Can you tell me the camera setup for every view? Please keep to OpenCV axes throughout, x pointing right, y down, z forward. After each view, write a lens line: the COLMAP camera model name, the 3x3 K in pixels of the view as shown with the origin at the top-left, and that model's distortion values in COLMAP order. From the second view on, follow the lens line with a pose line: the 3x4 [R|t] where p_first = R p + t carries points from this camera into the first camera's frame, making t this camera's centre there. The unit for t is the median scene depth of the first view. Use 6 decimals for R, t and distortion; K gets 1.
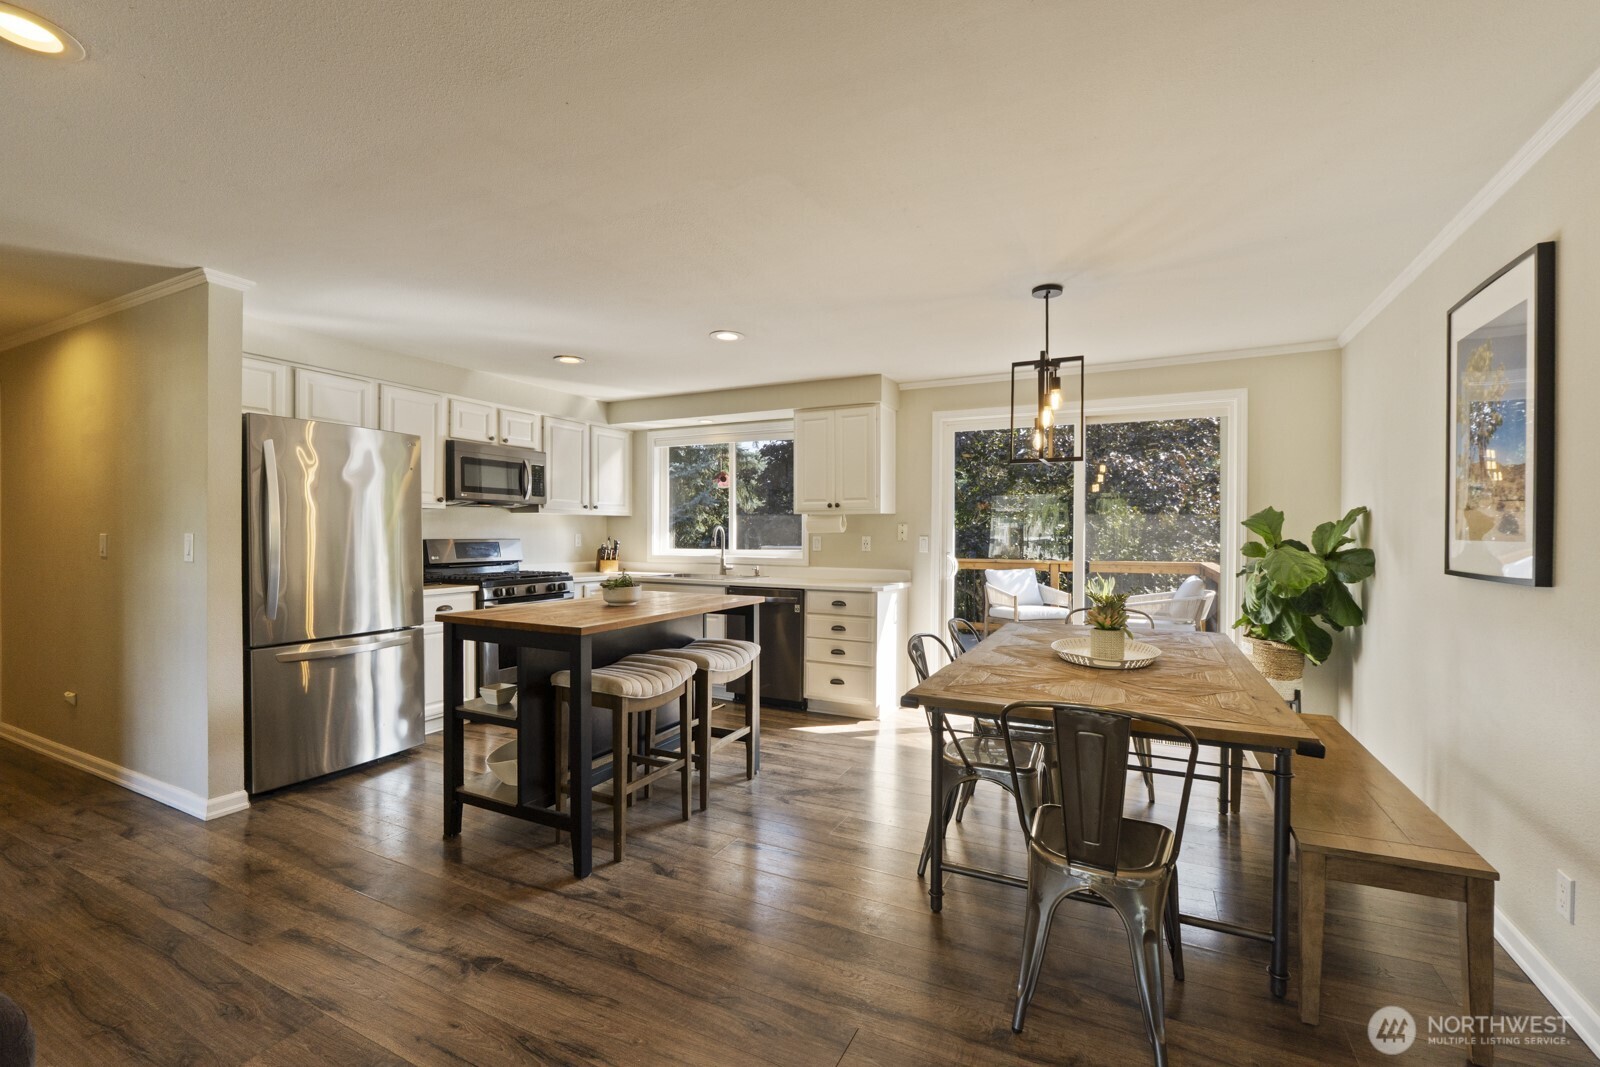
lens RADIAL K [[666.4, 0, 814.7], [0, 666.4, 540.5], [0, 0, 1]] dist [-0.009111, 0.000048]
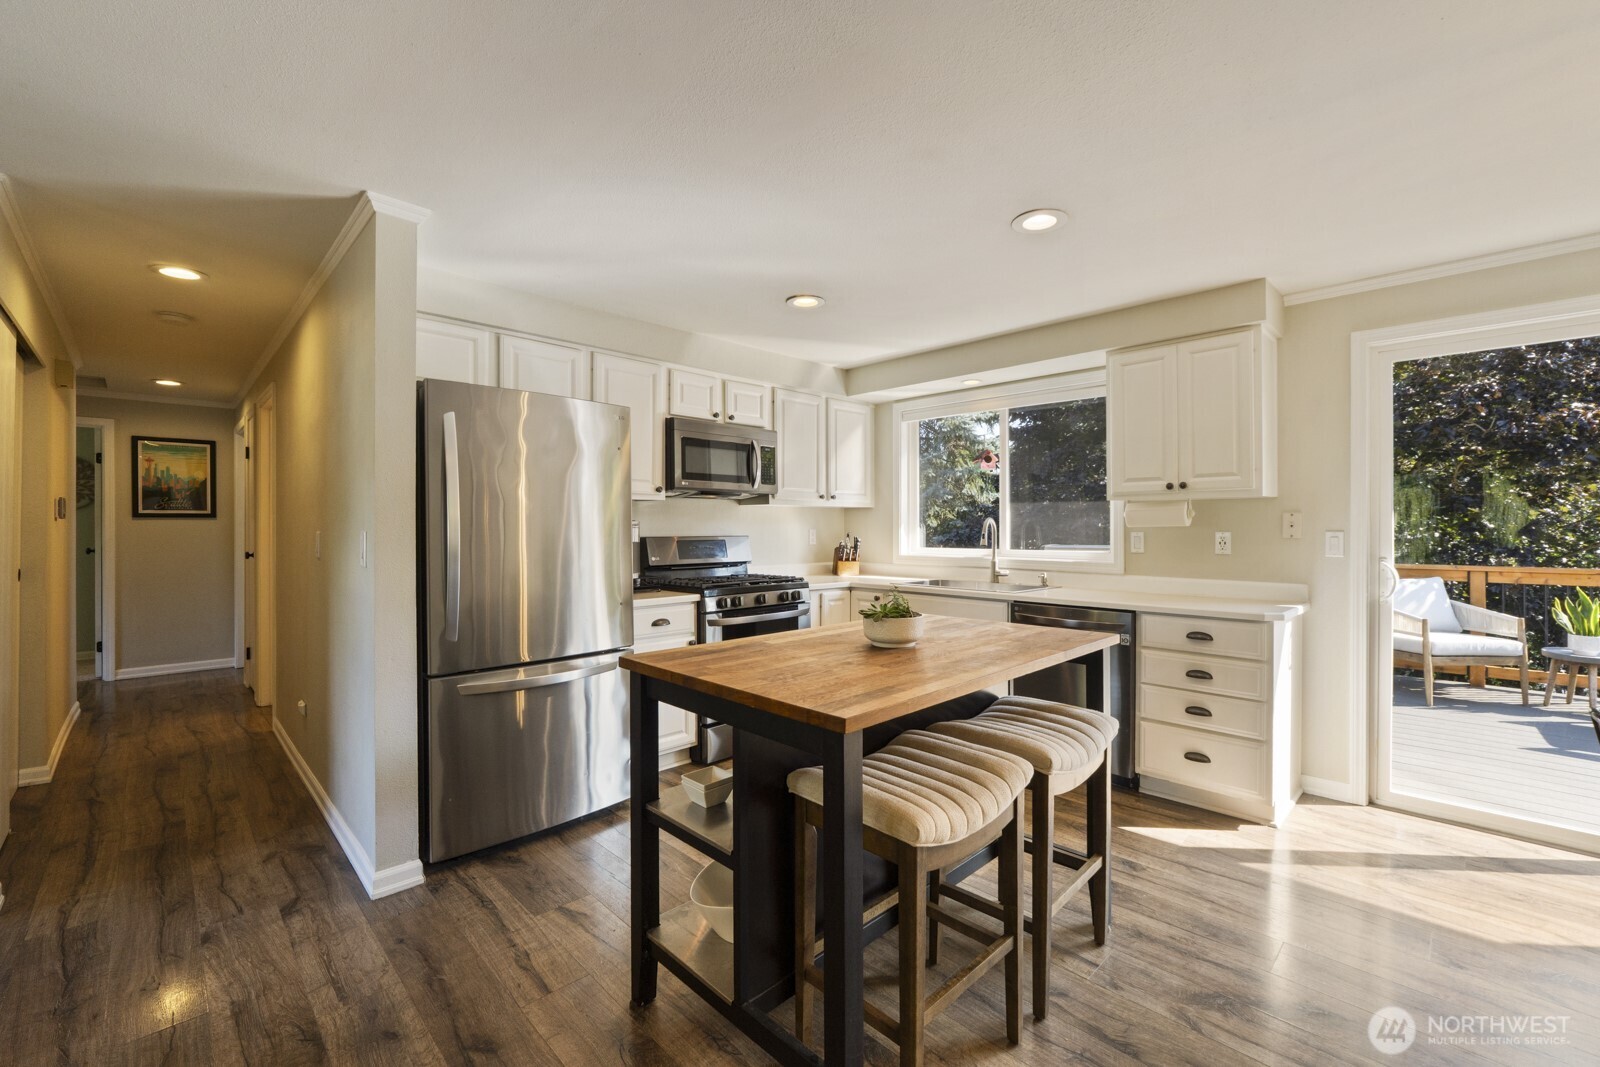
lens RADIAL K [[666.4, 0, 814.3], [0, 666.4, 529.7], [0, 0, 1]] dist [-0.009111, 0.000048]
pose [[0.947354, -0.004050, -0.320162, -0.113206], [0.001397, 0.999963, -0.008514, -0.003672], [0.320185, 0.007619, 0.947325, 0.274746]]
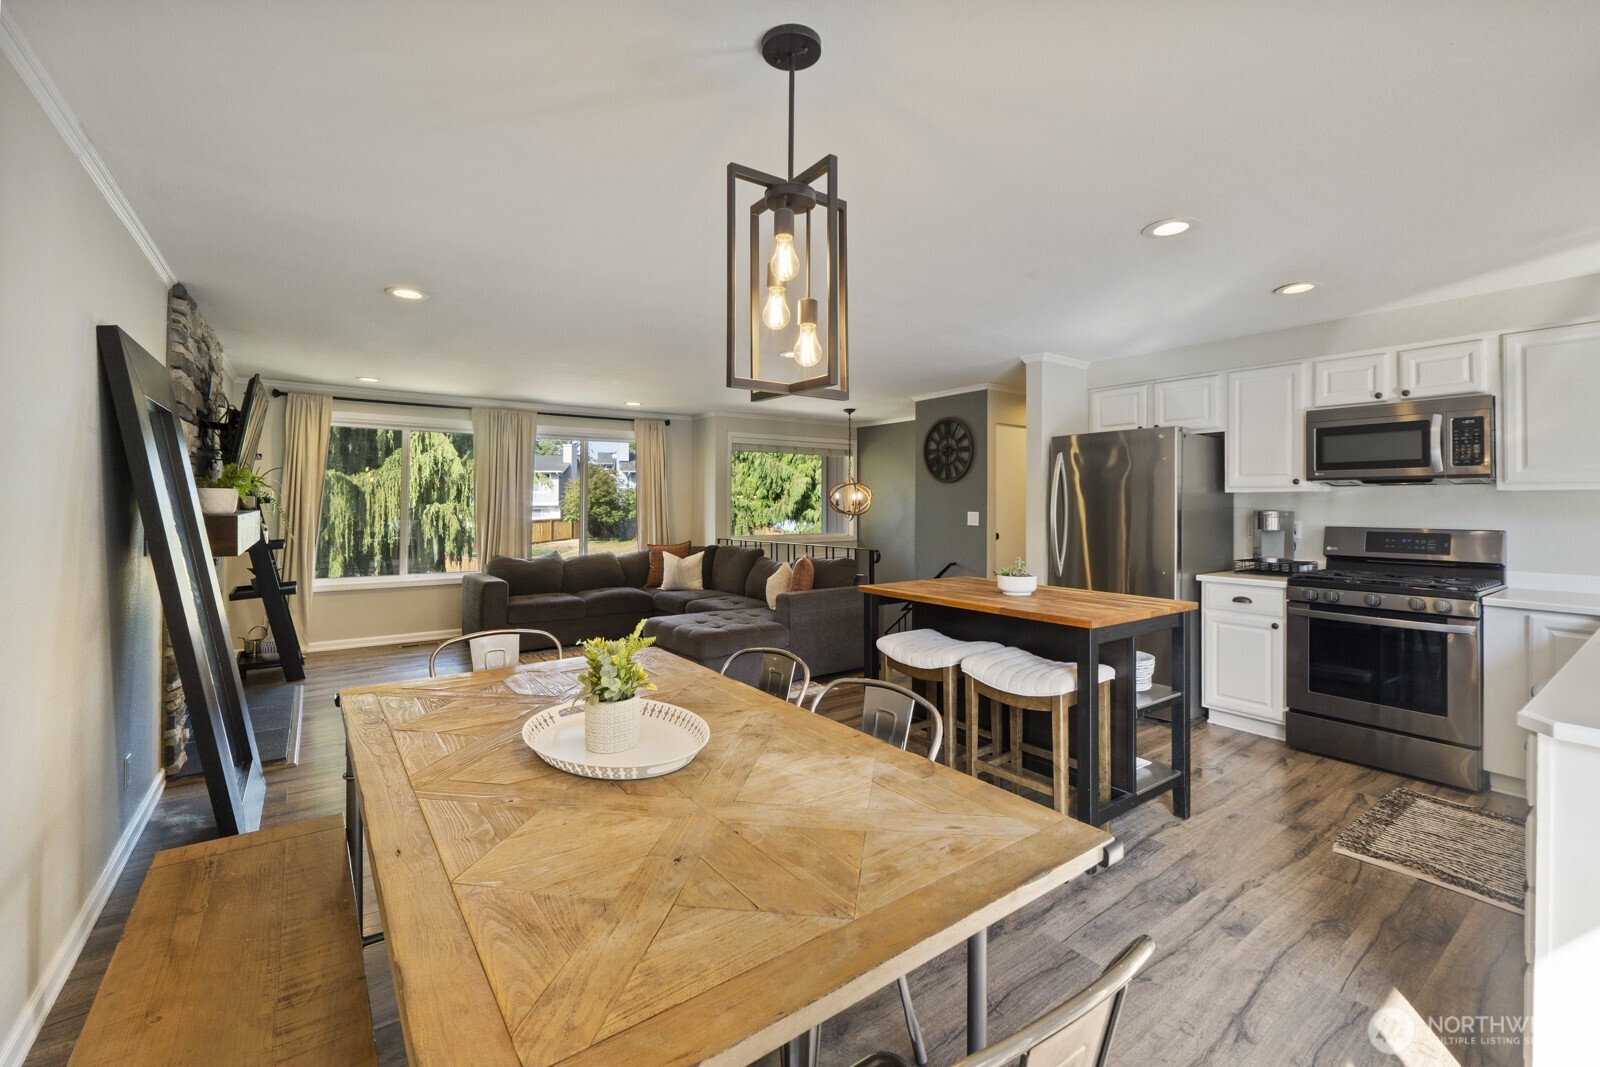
lens RADIAL K [[666.4, 0, 812.3], [0, 666.4, 494.7], [0, 0, 1]] dist [-0.009111, 0.000048]
pose [[-0.453047, -0.017547, -0.891314, 0.518114], [-0.014659, 0.999818, -0.012232, -0.023472], [0.891366, 0.007525, -0.453222, 0.830275]]
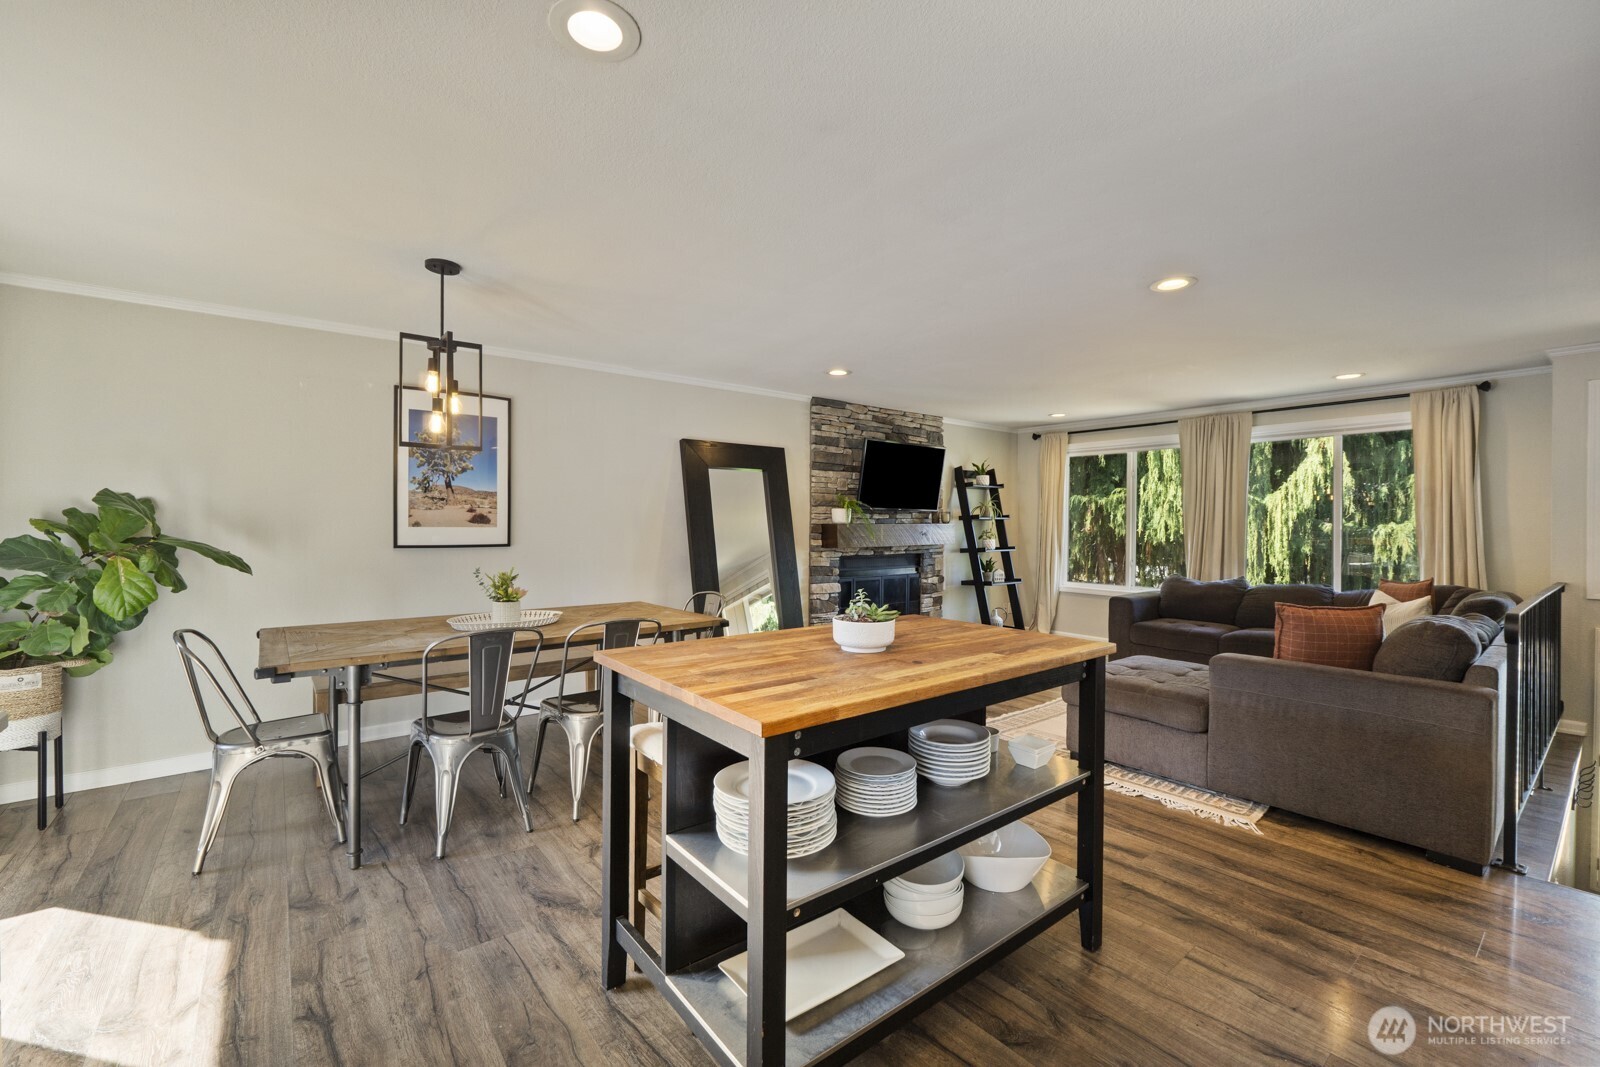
lens RADIAL K [[666.4, 0, 815.9], [0, 666.4, 529.6], [0, 0, 1]] dist [-0.009111, 0.000048]
pose [[-0.910195, -0.011690, 0.414016, -0.353757], [-0.004020, 0.999804, 0.019394, -0.013685], [-0.414161, 0.015988, -0.910063, 1.101899]]
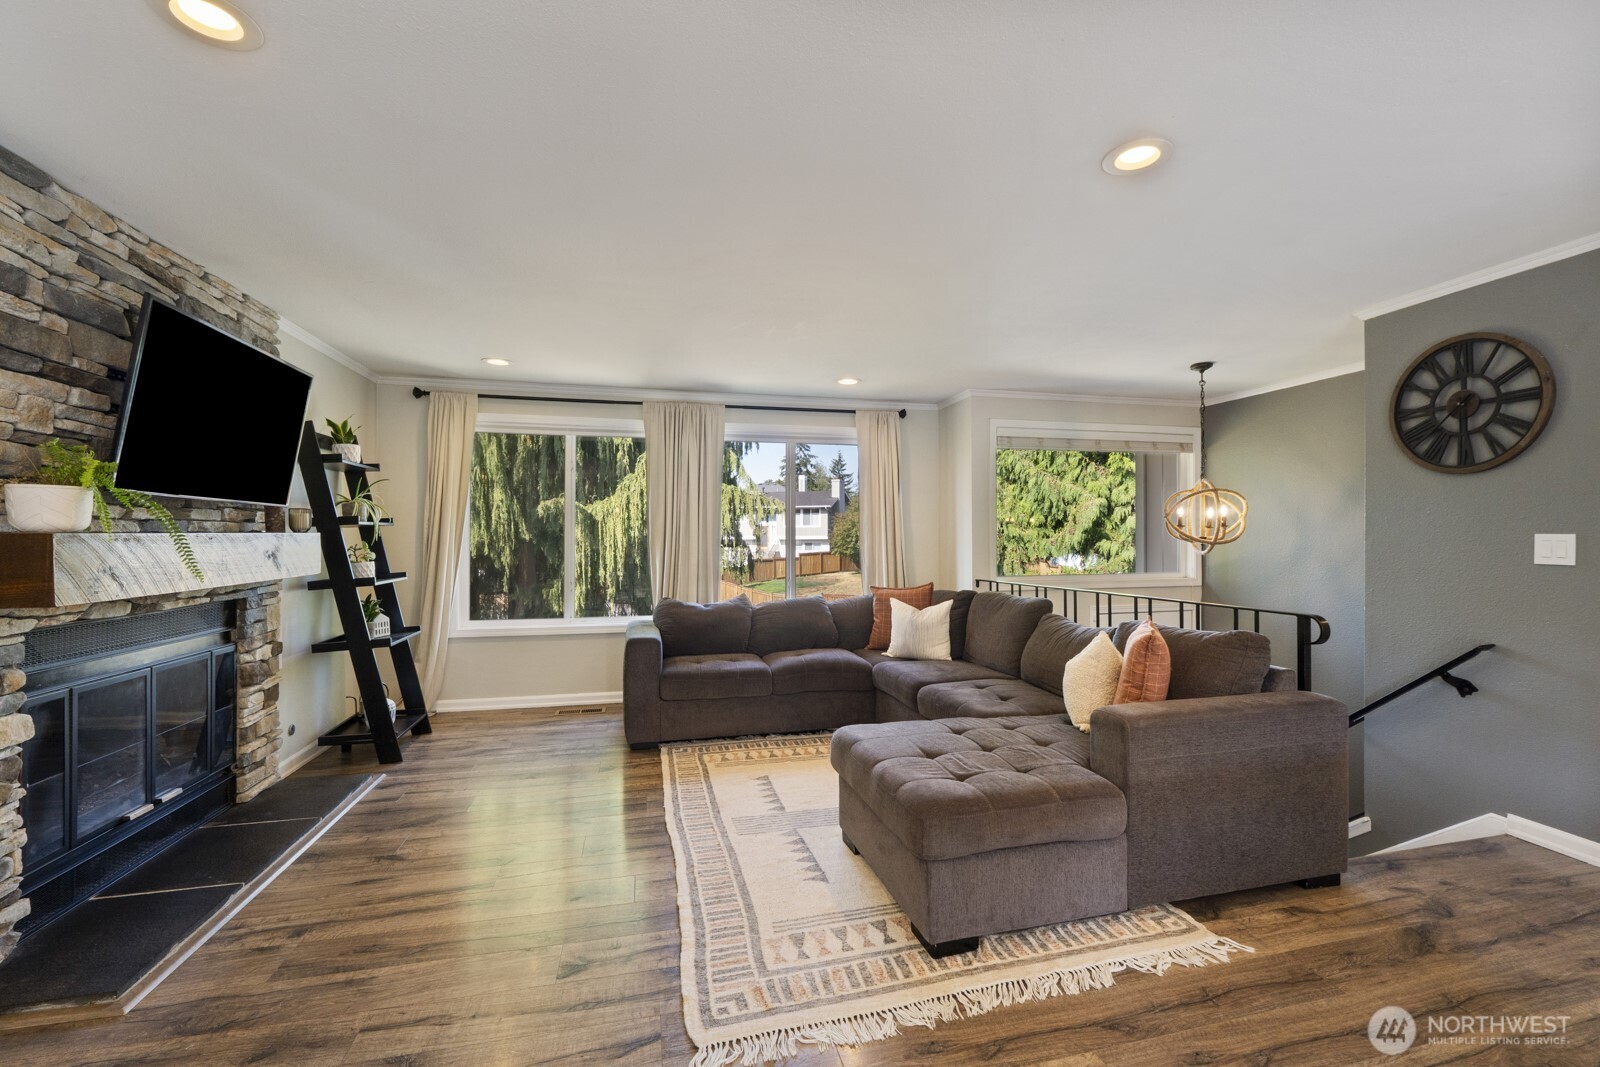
lens RADIAL K [[666.4, 0, 812.3], [0, 666.4, 533.6], [0, 0, 1]] dist [-0.009111, 0.000048]
pose [[-0.762445, -0.007138, -0.647014, 0.048204], [-0.009279, 0.999957, -0.000098, -0.003754], [0.646986, 0.005929, -0.762478, 0.524326]]
